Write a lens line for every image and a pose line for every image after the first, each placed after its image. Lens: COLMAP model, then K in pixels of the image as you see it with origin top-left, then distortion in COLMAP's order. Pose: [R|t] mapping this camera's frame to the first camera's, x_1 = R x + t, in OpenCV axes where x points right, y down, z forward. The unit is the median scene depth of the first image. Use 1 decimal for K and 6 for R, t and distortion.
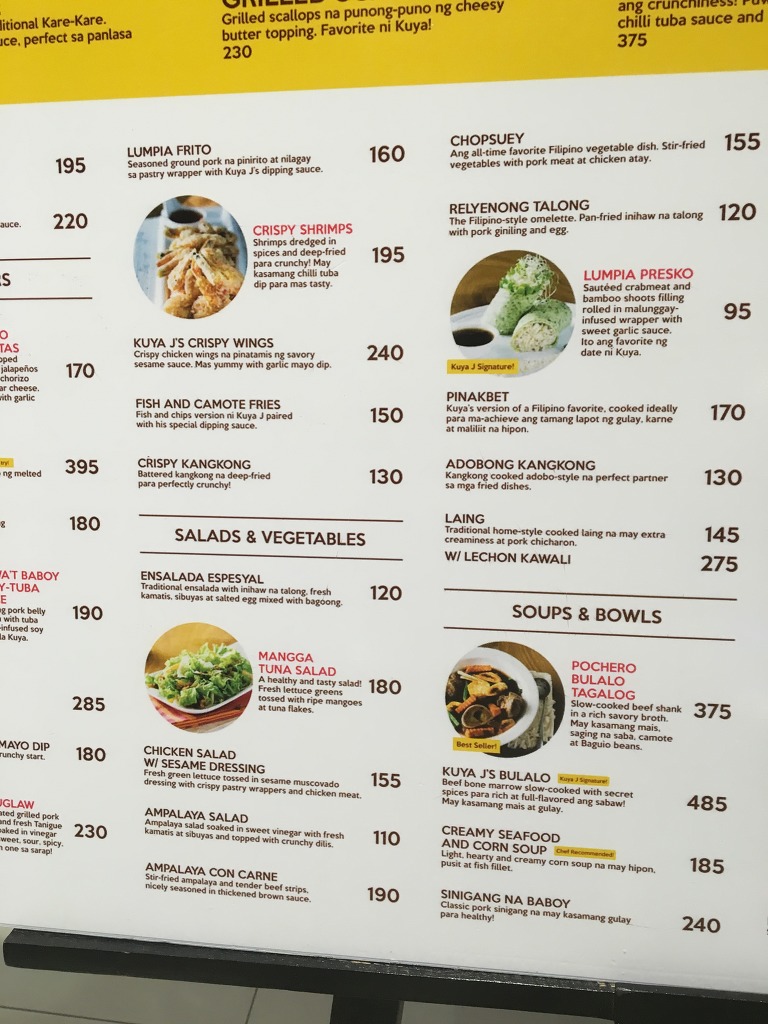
lens RADIAL K [[867.9, 0, 379.7], [0, 867.9, 499.9], [0, 0, 1]] dist [0.074763, -0.096799]
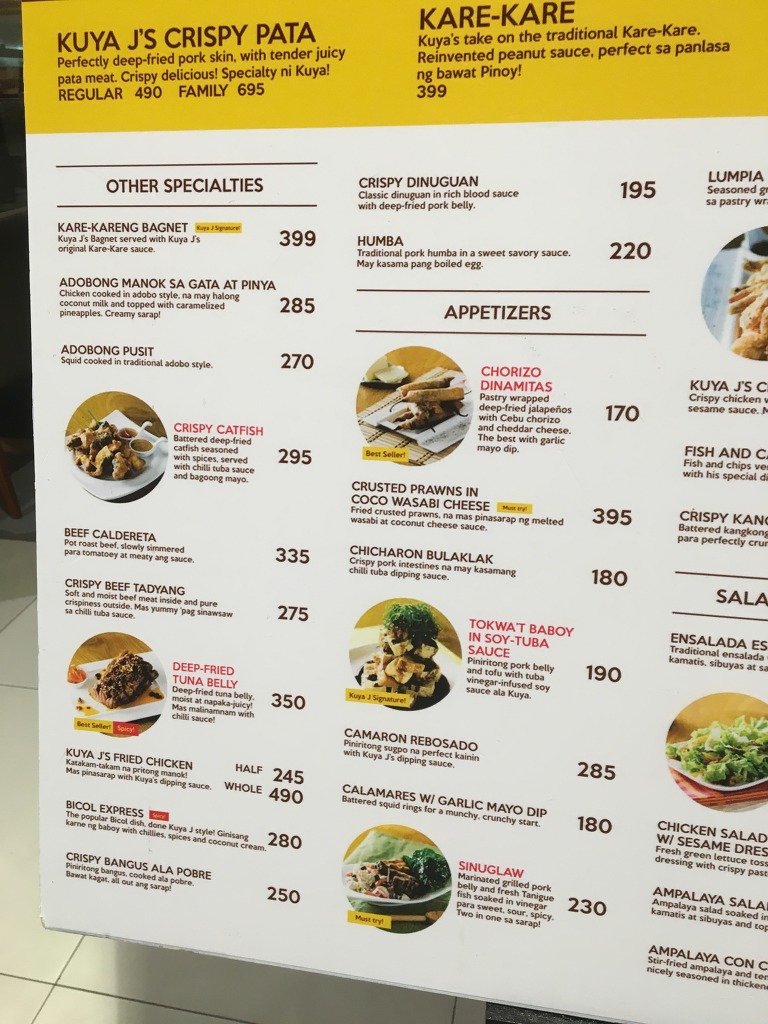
lens RADIAL K [[867.9, 0, 379.7], [0, 867.9, 499.9], [0, 0, 1]] dist [0.074763, -0.096799]
pose [[0.998581, 0.036347, -0.038930, -0.548685], [-0.035842, 0.999265, 0.013592, -0.059221], [0.039395, -0.012177, 0.999149, 0.071874]]
